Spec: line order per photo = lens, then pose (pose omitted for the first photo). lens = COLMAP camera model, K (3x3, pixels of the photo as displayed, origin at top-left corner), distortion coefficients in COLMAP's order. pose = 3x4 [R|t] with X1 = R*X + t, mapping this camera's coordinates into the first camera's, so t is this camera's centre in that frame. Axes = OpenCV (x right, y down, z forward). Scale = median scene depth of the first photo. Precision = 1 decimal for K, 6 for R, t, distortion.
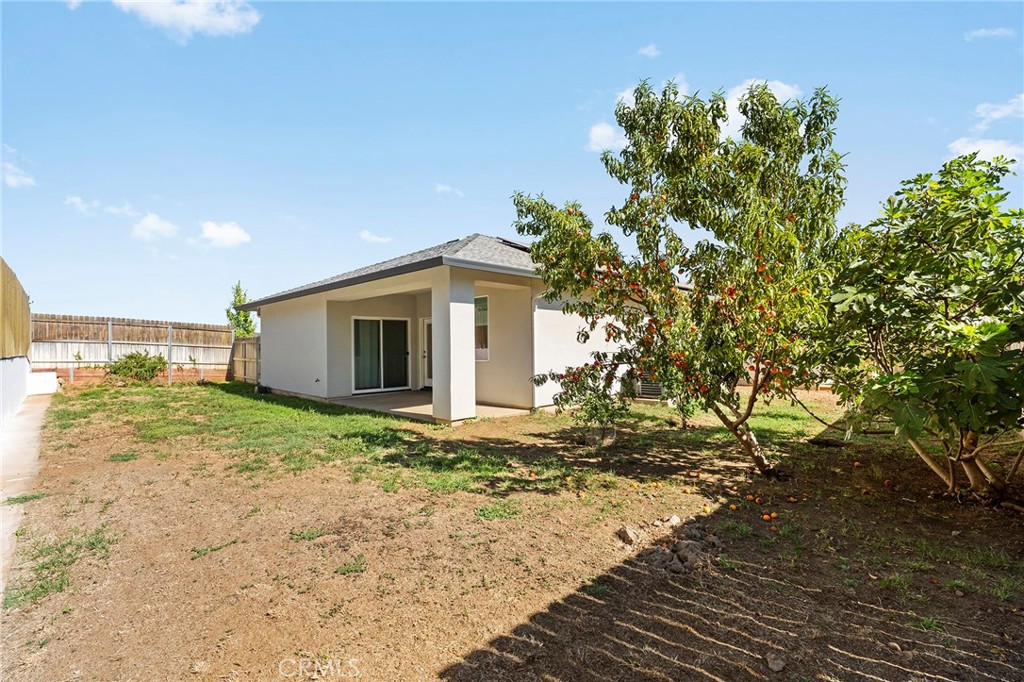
lens RADIAL K [[442.7, 0, 514.2], [0, 442.7, 340.5], [0, 0, 1]] dist [-0.014440, 0.000413]
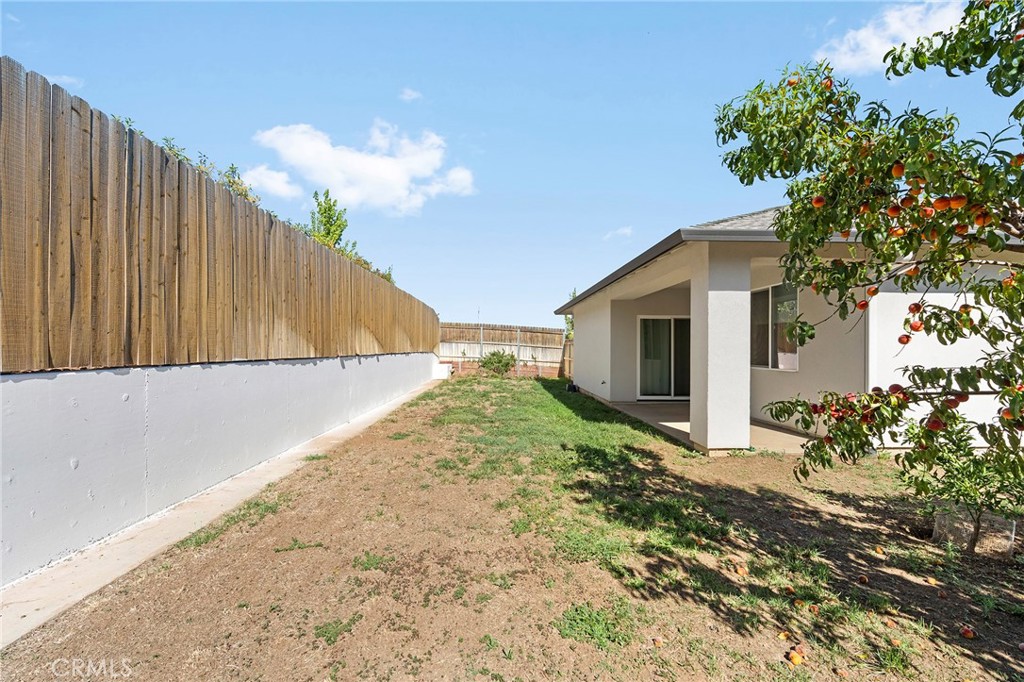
lens RADIAL K [[442.7, 0, 510.0], [0, 442.7, 342.9], [0, 0, 1]] dist [-0.014440, 0.000413]
pose [[0.719134, 0.005047, -0.694853, 0.067071], [-0.004442, 0.999987, 0.002666, 0.000517], [0.694857, 0.001170, 0.719147, 0.111976]]
